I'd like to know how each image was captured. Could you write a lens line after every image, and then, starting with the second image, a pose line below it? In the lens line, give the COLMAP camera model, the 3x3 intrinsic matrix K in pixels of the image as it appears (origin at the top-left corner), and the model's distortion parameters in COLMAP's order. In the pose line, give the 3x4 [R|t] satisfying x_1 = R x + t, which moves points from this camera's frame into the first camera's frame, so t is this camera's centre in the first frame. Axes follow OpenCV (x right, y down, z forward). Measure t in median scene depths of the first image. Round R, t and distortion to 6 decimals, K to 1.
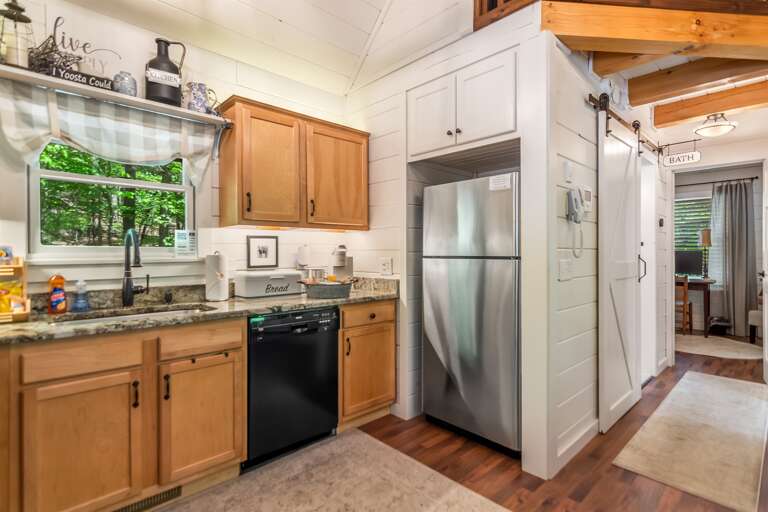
lens RADIAL K [[389.9, 0, 384.0], [0, 389.9, 256.0], [0, 0, 1]] dist [0.028316, 0.000191]
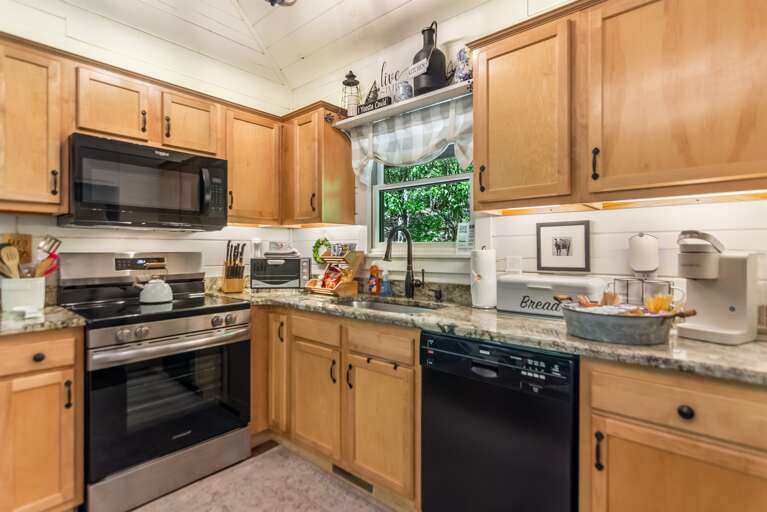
lens RADIAL K [[389.4, 0, 383.5], [0, 389.4, 256.0], [0, 0, 1]] dist [0.028316, 0.000191]
pose [[0.096664, 0.020853, -0.995099, 0.367942], [-0.008791, 0.999759, 0.020097, -0.006238], [0.995278, 0.006805, 0.096825, 0.747573]]
